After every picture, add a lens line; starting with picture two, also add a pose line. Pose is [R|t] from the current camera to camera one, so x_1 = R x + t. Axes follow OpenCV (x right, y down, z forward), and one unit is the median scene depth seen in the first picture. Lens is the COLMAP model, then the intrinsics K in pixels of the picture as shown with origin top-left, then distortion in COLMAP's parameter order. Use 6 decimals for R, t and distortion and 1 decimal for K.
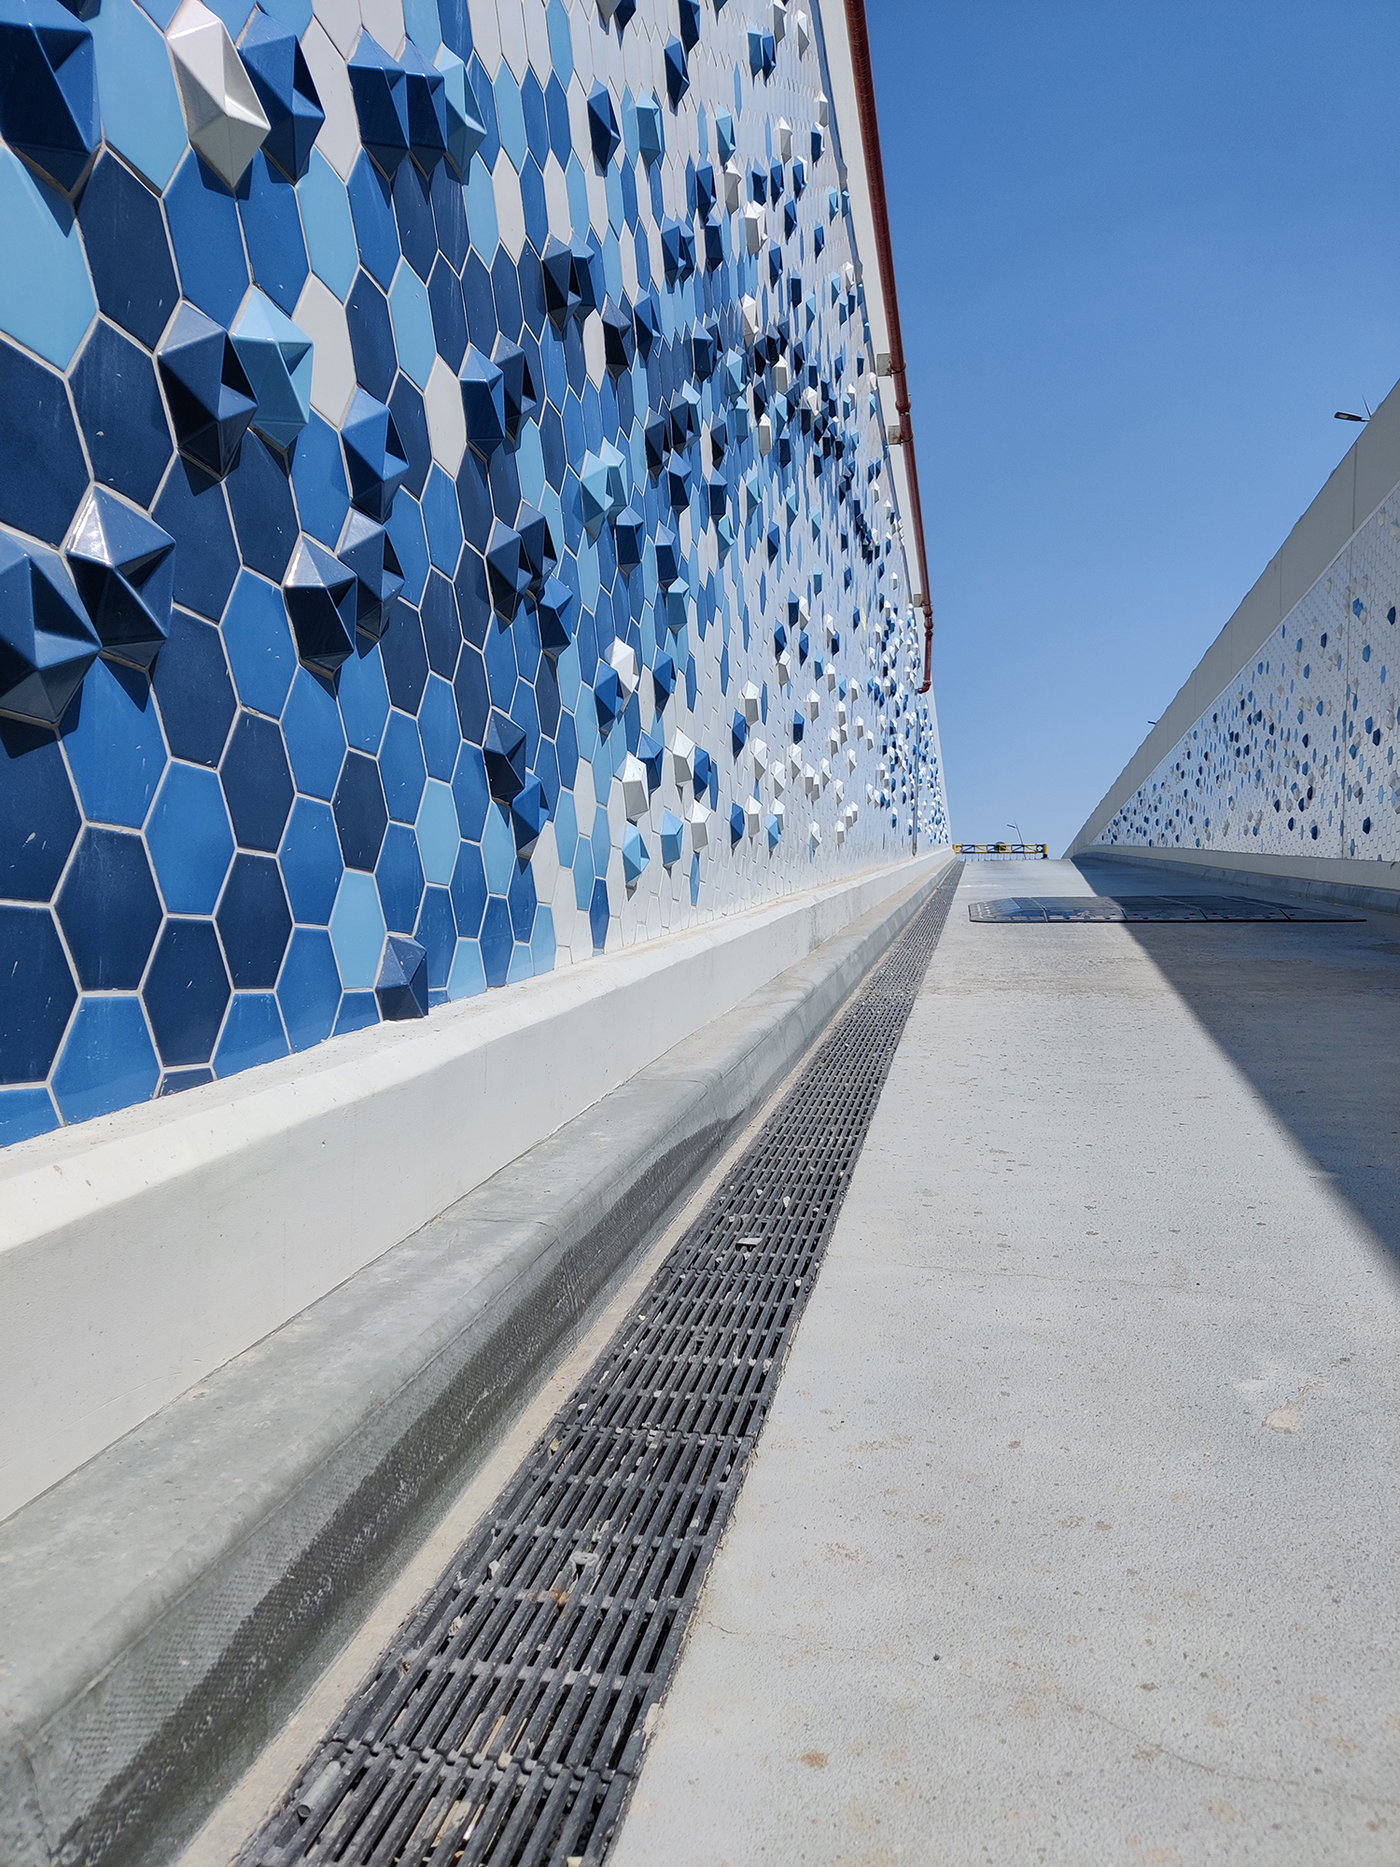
lens RADIAL K [[1495.8, 0, 730.3], [0, 1495.8, 934.3], [0, 0, 1]] dist [0.060078, -0.187173]
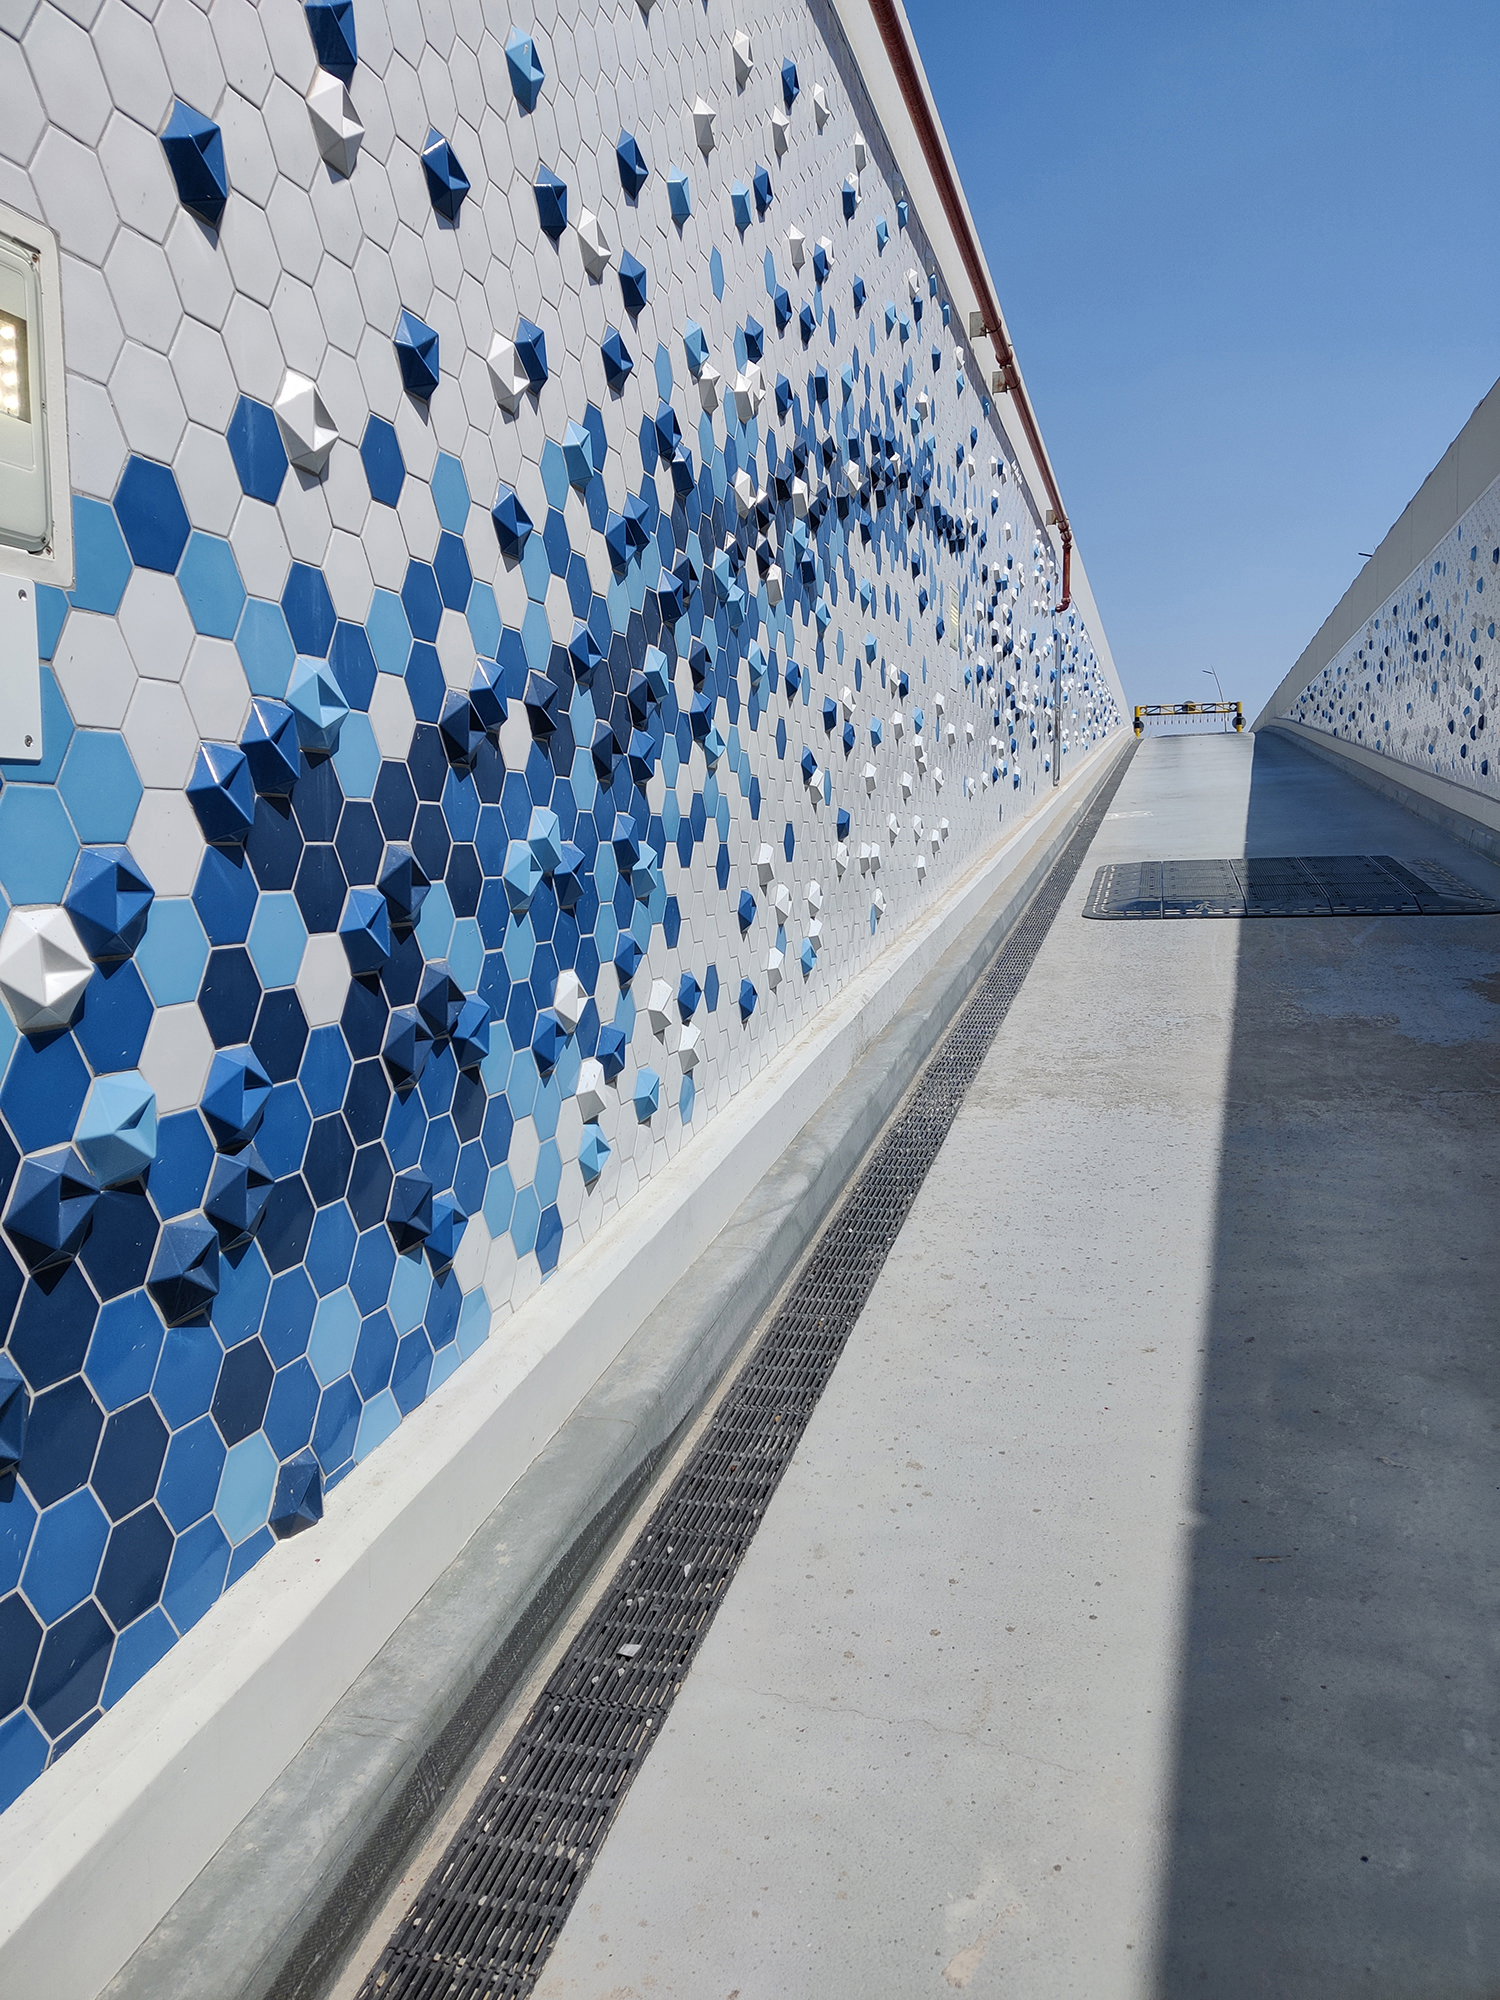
lens RADIAL K [[1572.5, 0, 750.0], [0, 1572.5, 1000.0], [0, 0, 1]] dist [0.084989, -0.194014]
pose [[0.996832, -0.024578, -0.075642, 0.075060], [0.030844, 0.996087, 0.082816, -0.139772], [0.073311, -0.084887, 0.993690, -0.058250]]
